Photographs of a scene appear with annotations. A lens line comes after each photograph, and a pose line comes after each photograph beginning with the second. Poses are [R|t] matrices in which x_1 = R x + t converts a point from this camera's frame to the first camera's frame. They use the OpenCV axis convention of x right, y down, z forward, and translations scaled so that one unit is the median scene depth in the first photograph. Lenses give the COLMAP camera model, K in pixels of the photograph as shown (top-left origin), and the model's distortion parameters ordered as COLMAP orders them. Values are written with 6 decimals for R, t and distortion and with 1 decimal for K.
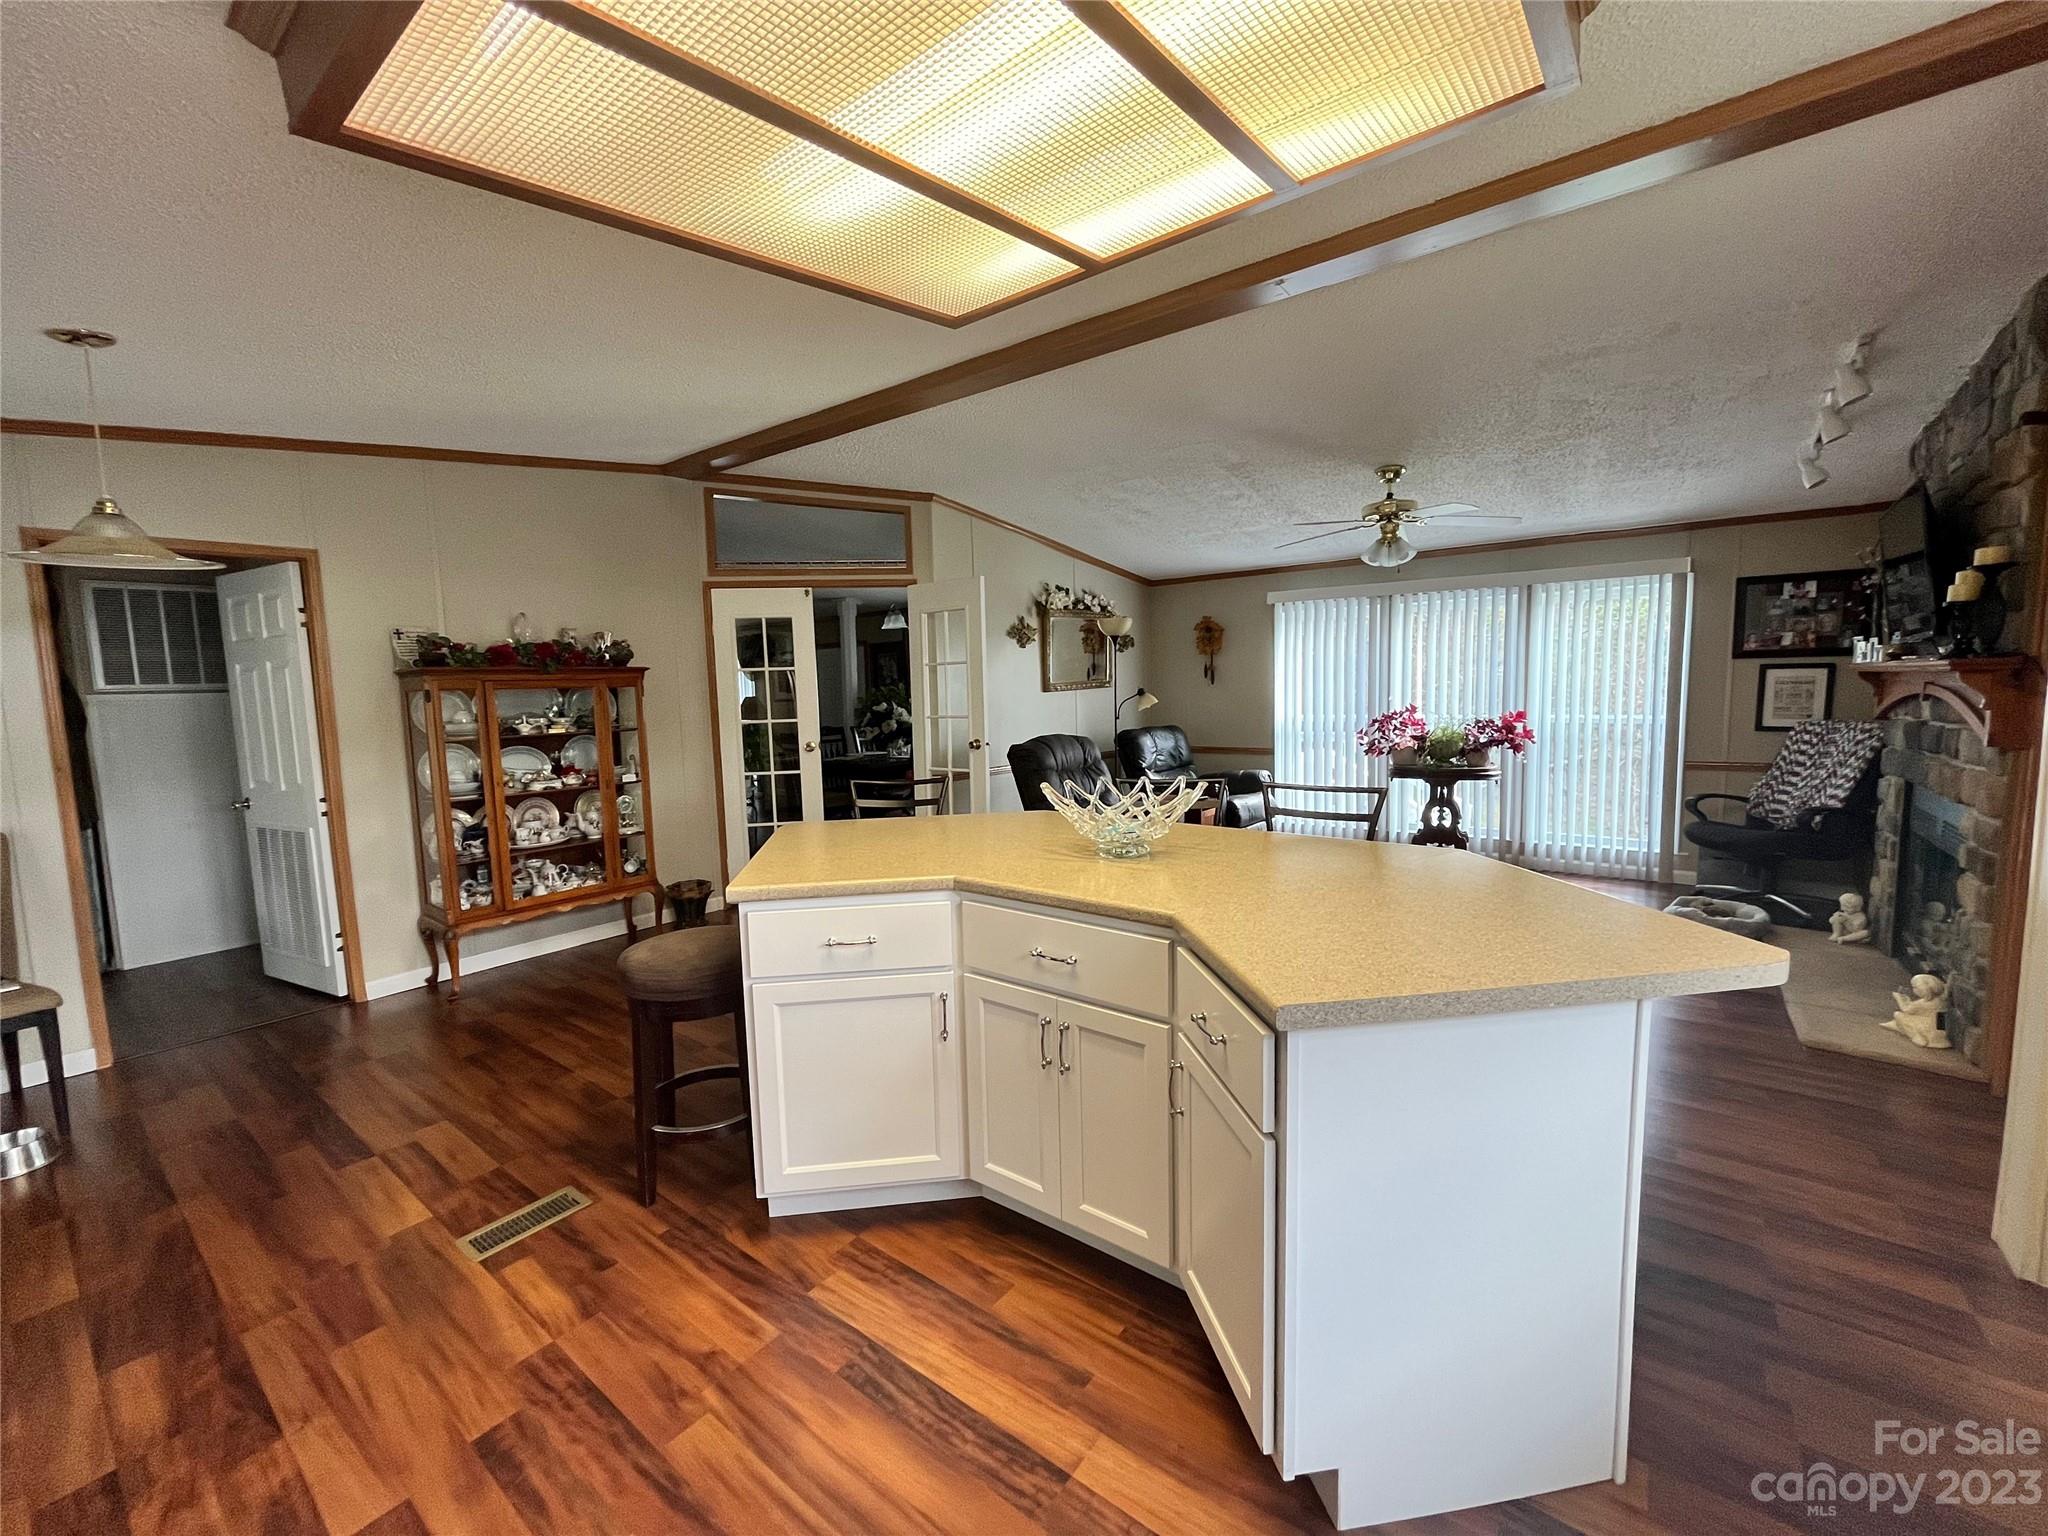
lens RADIAL K [[855.5, 0, 1024.0], [0, 855.5, 768.0], [0, 0, 1]] dist [0.003030, -0.003138]
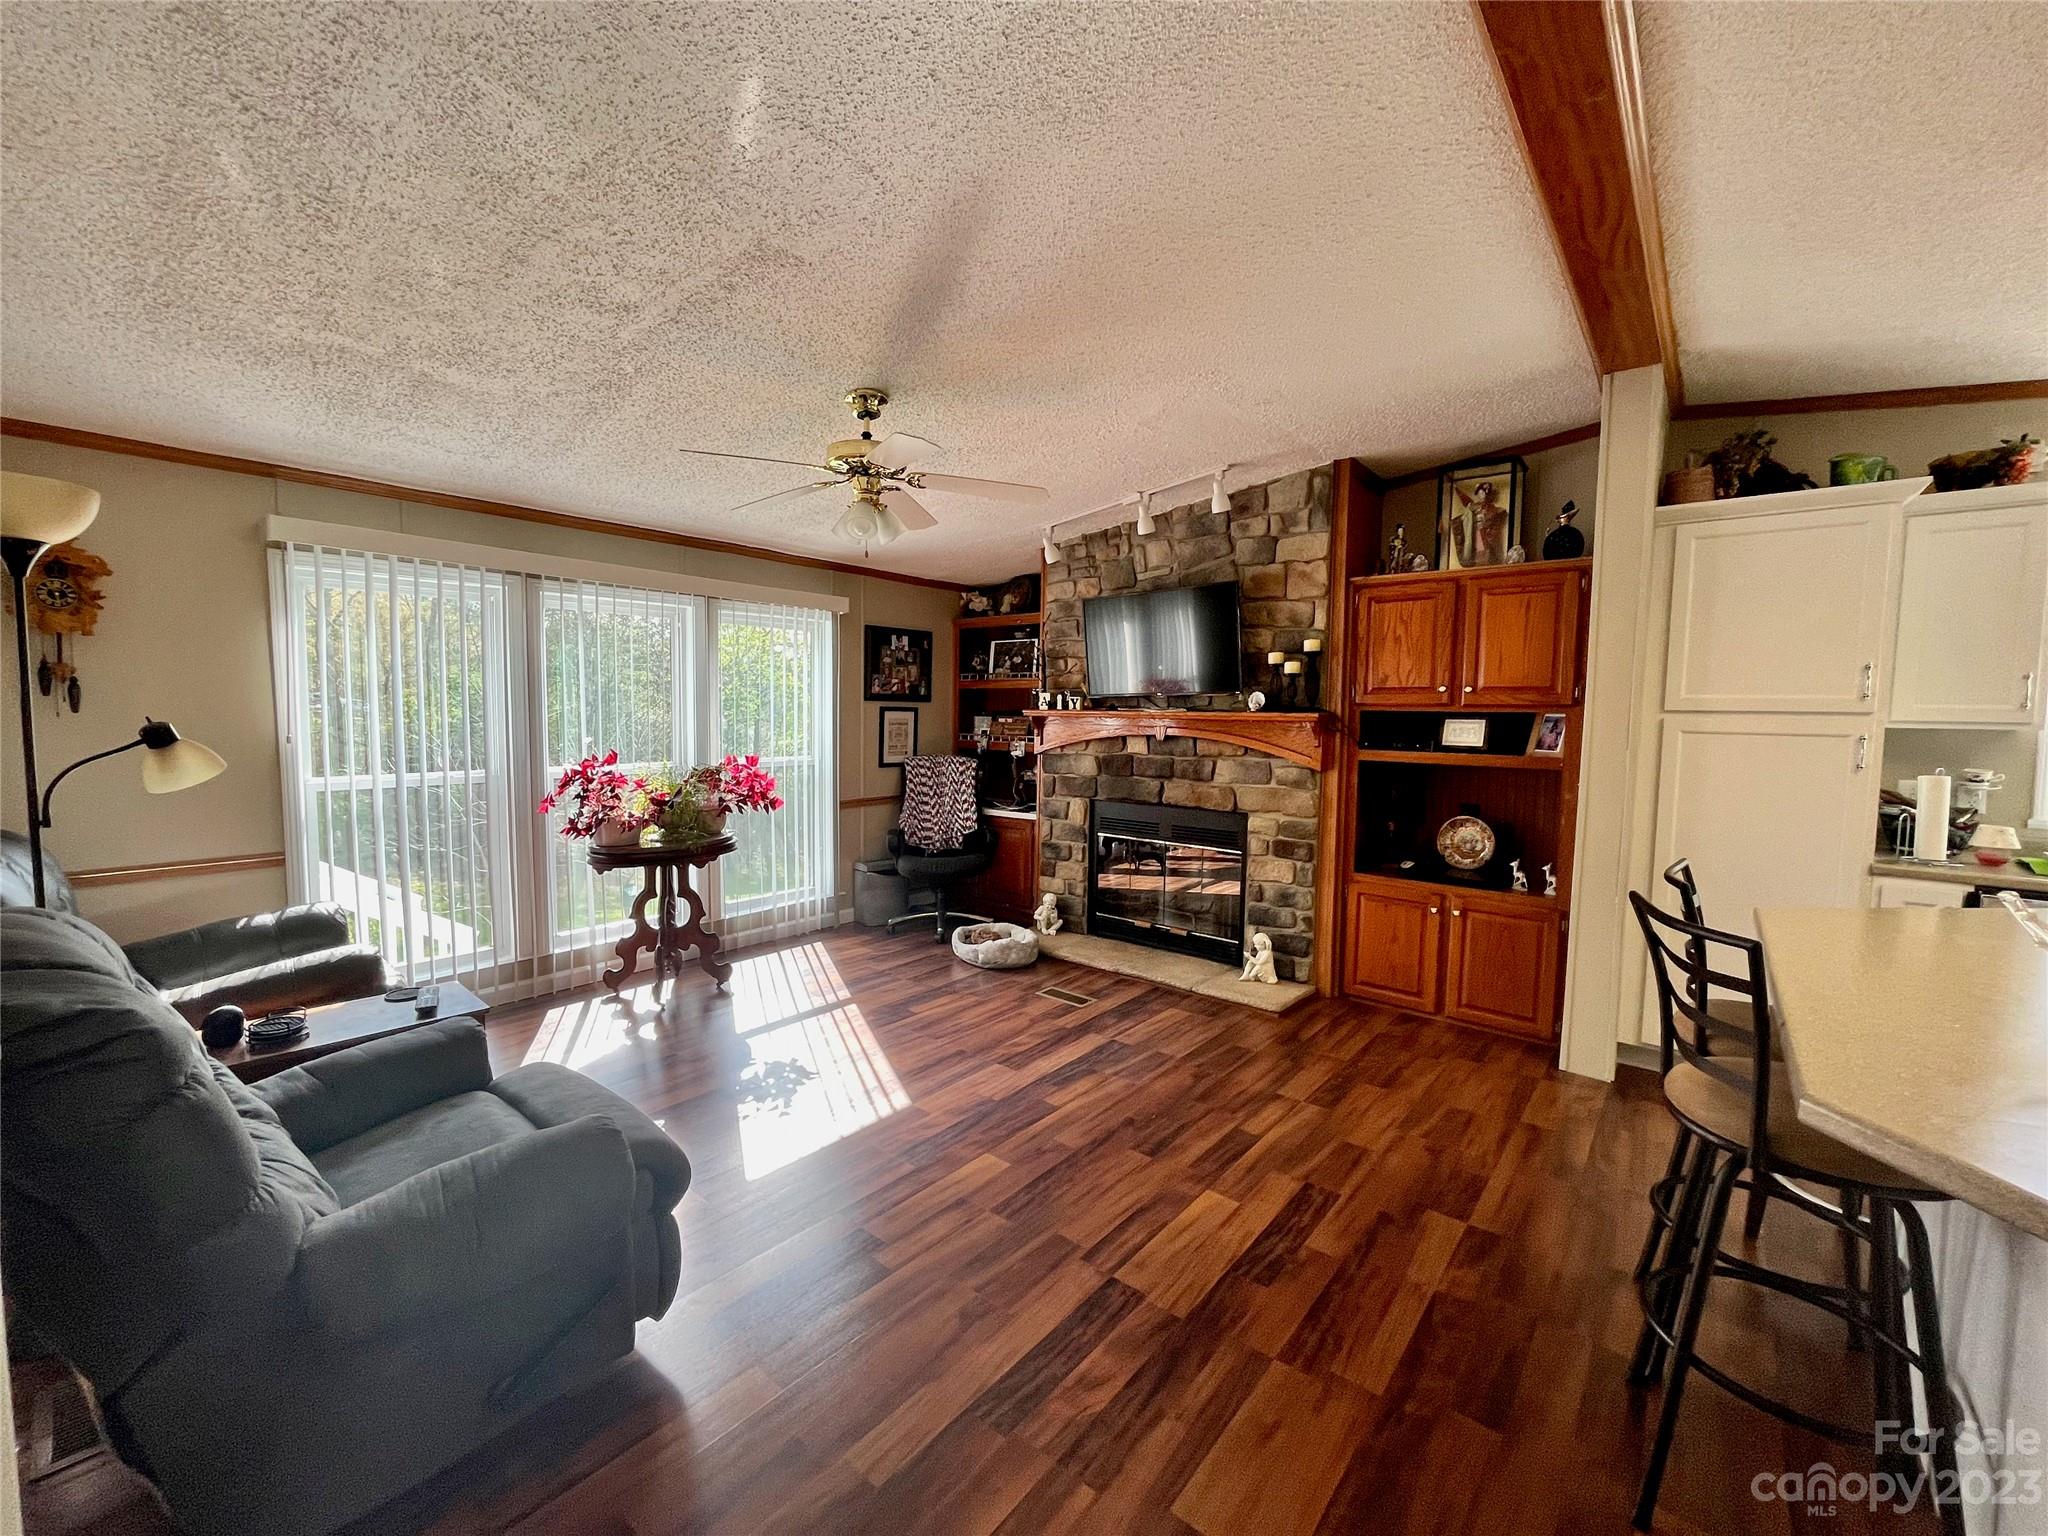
lens RADIAL K [[855.5, 0, 1024.0], [0, 855.5, 768.0], [0, 0, 1]] dist [0.003030, -0.003138]
pose [[0.003719, -0.043888, 0.999030, -0.230197], [0.084462, 0.995480, 0.043418, -0.074799], [-0.996420, 0.084219, 0.007409, 0.811619]]
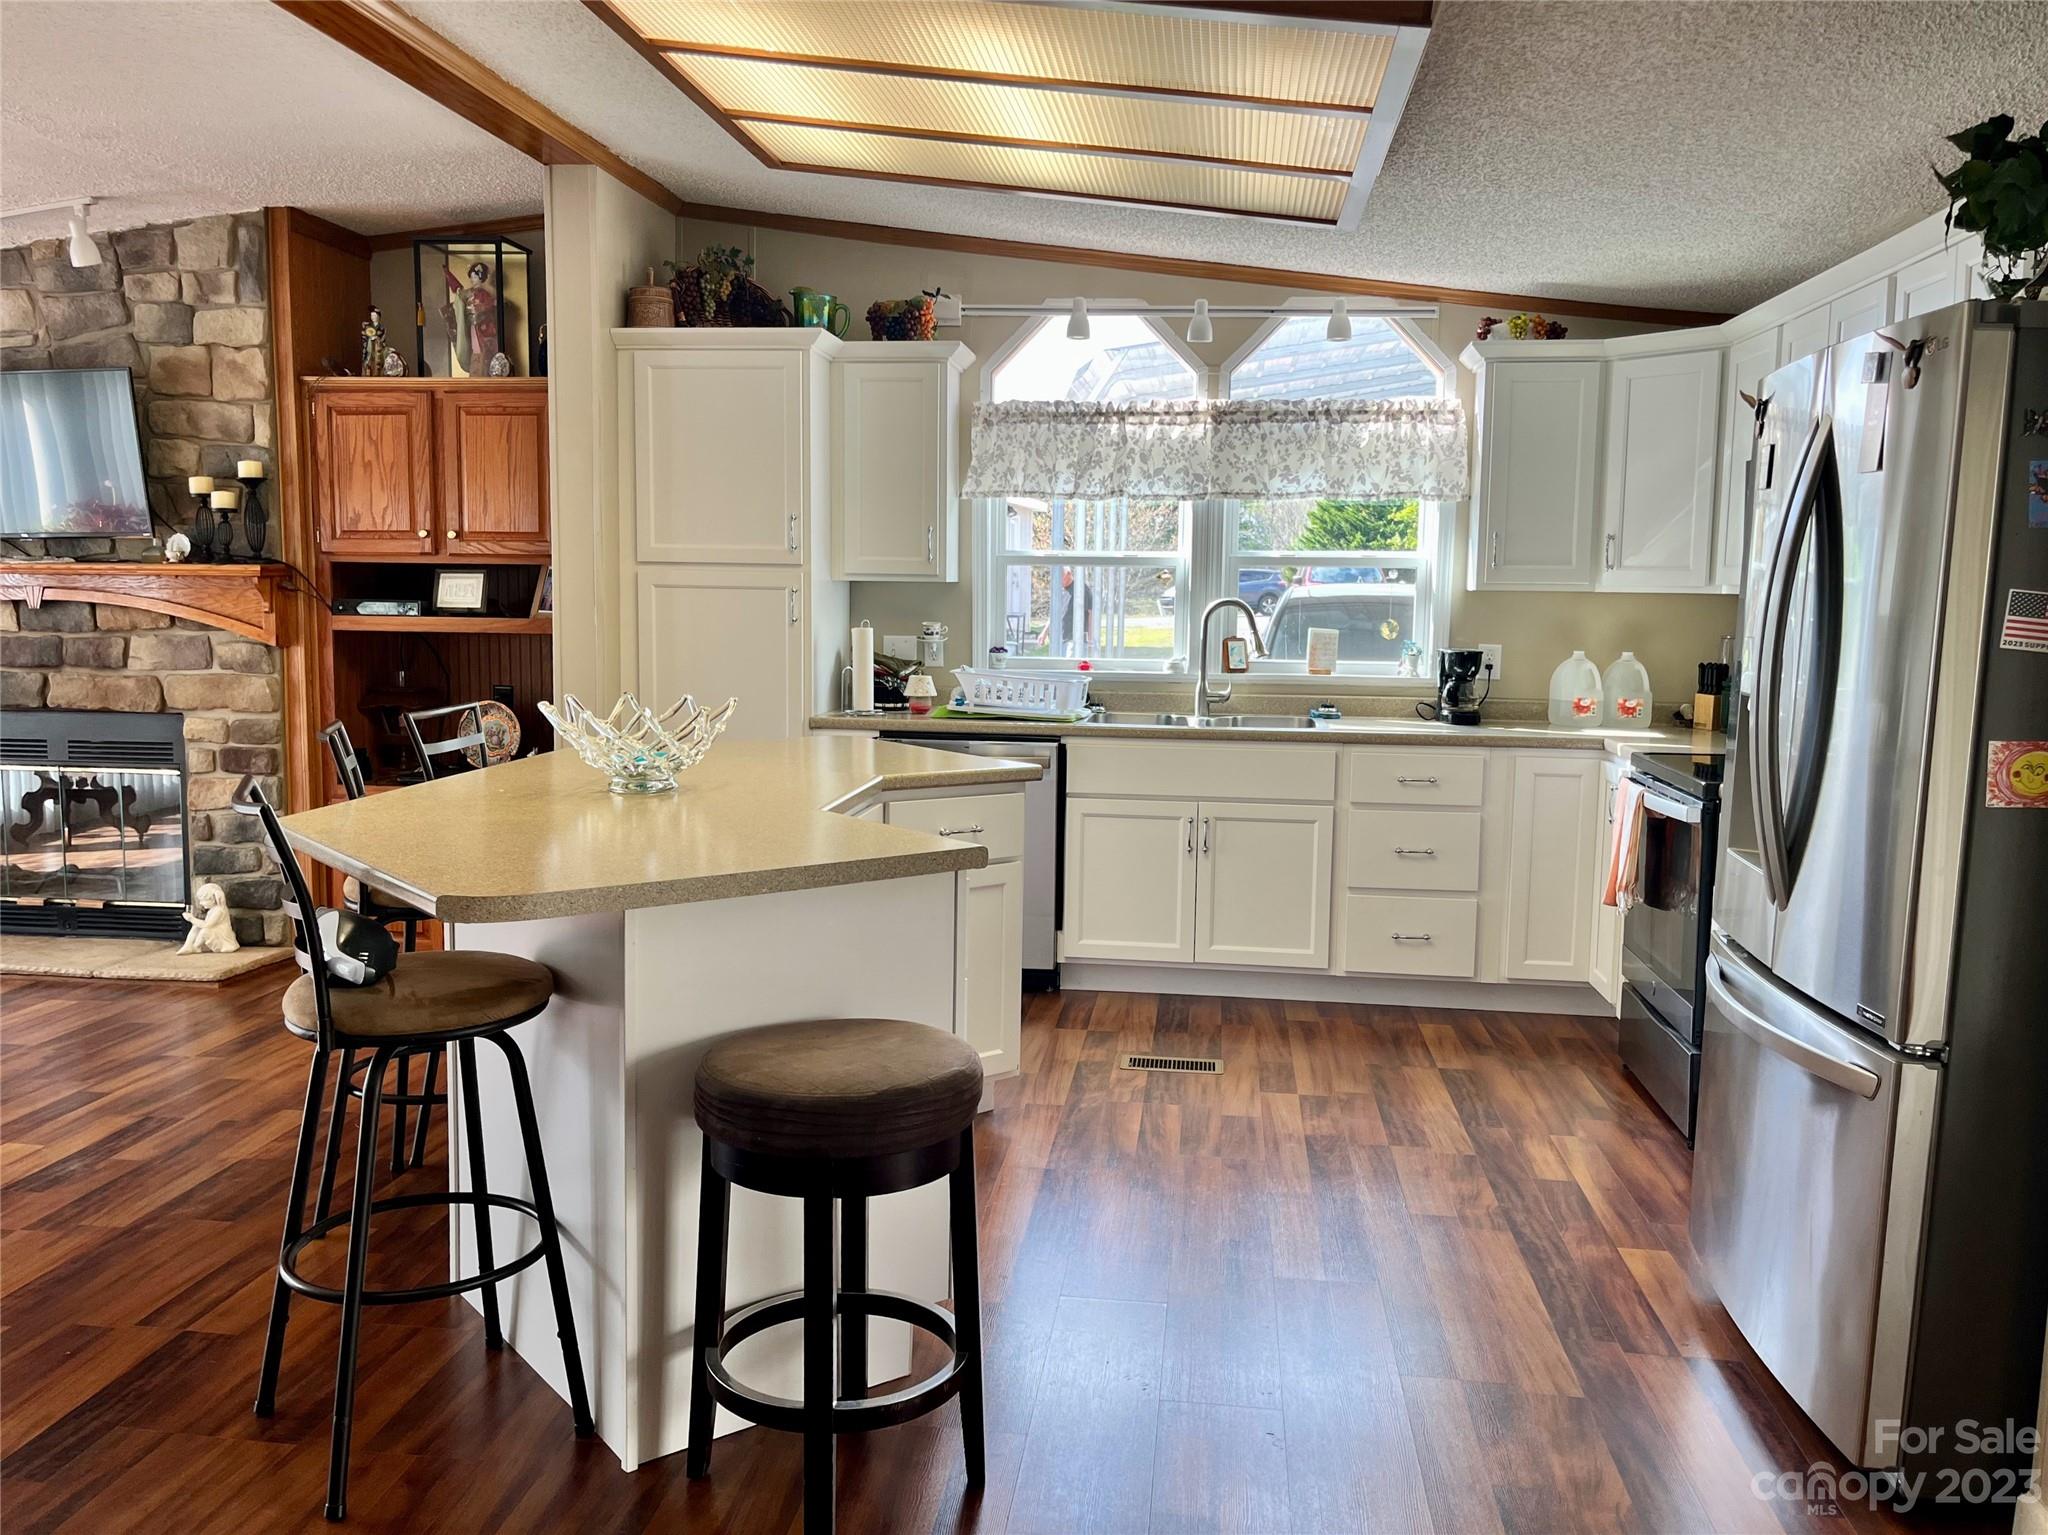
lens RADIAL K [[1665.3, 0, 1025.5], [0, 1665.3, 760.9], [0, 0, 1]] dist [0.102938, -0.119020]
pose [[-0.530820, -0.071682, 0.844447, -0.675195], [0.086227, 0.986678, 0.137958, -0.050340], [-0.843086, 0.146045, -0.517568, 0.713166]]
